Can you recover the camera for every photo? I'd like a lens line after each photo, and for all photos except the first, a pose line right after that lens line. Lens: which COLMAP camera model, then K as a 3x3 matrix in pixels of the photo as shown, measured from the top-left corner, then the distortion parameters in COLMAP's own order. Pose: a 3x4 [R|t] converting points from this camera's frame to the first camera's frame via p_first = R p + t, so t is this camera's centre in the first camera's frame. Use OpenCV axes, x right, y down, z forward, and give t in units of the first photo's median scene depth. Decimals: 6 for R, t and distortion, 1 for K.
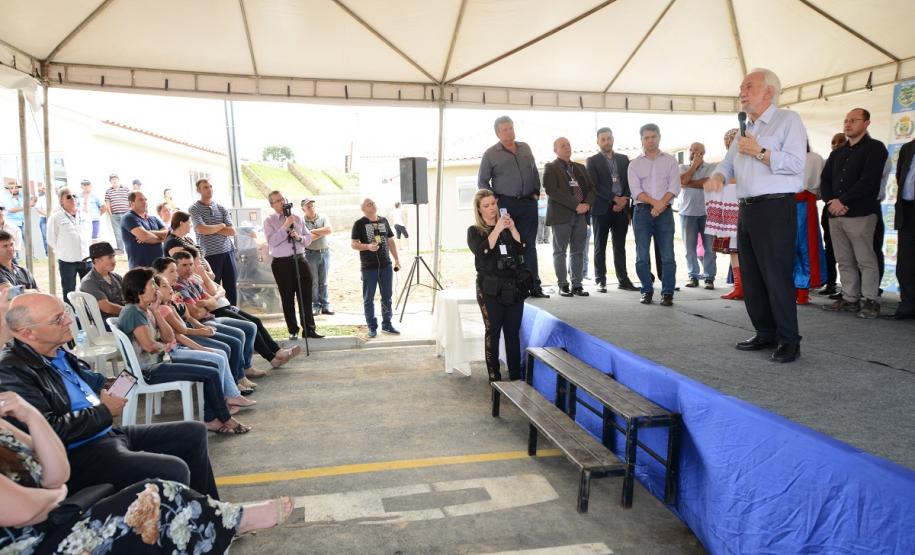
lens RADIAL K [[587.2, 0, 457.5], [0, 587.2, 277.5], [0, 0, 1]] dist [-0.005542, 0.000029]
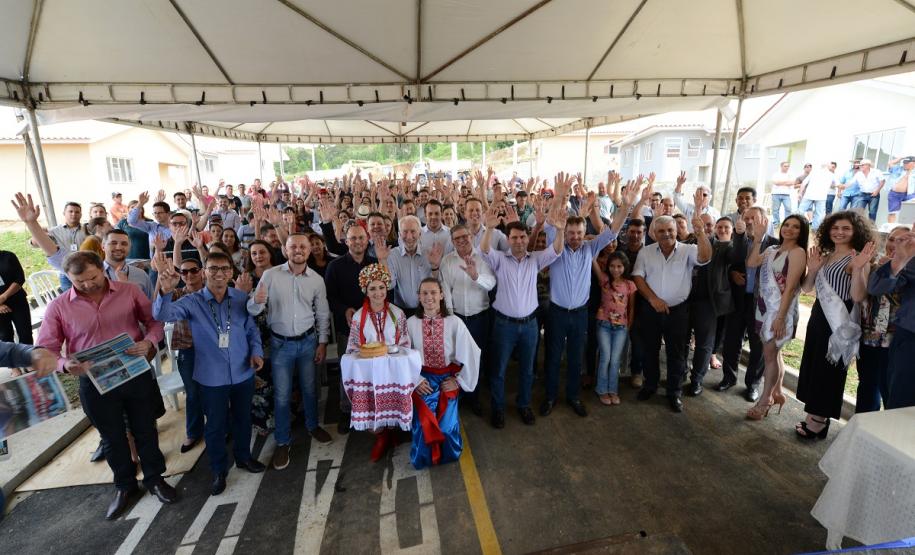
lens RADIAL K [[416.2, 0, 457.5], [0, 416.2, 277.5], [0, 0, 1]] dist [-0.000427, -0.013603]
pose [[-0.071158, 0.240643, -0.968002, 0.294261], [-0.080202, 0.965939, 0.246026, -0.129848], [0.994235, 0.095143, -0.049434, 0.485946]]
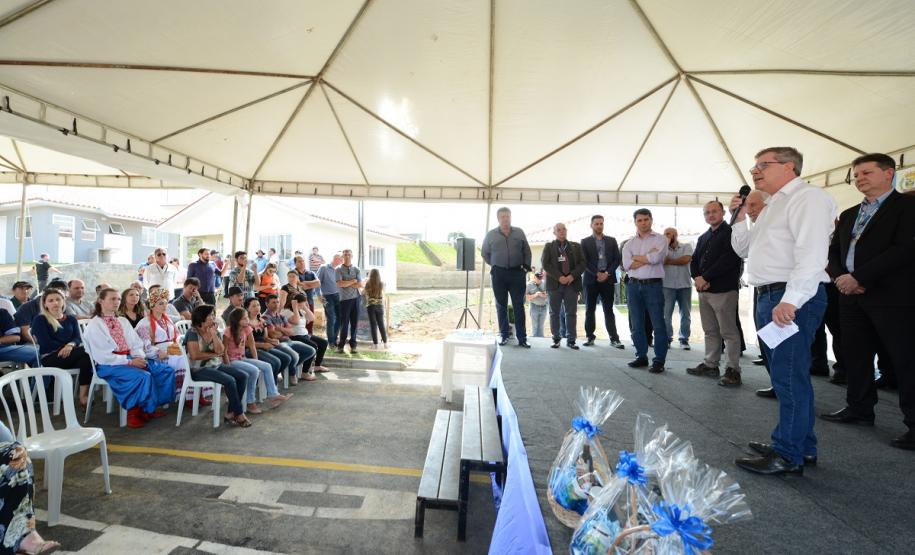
lens RADIAL K [[403.0, 0, 457.0], [0, 403.0, 270.2], [0, 0, 1]] dist [-0.017867, -0.000167]
pose [[0.958966, 0.032774, -0.281619, 0.209782], [-0.067922, 0.990928, -0.115966, -0.014246], [0.275263, 0.130336, 0.952493, 0.086550]]
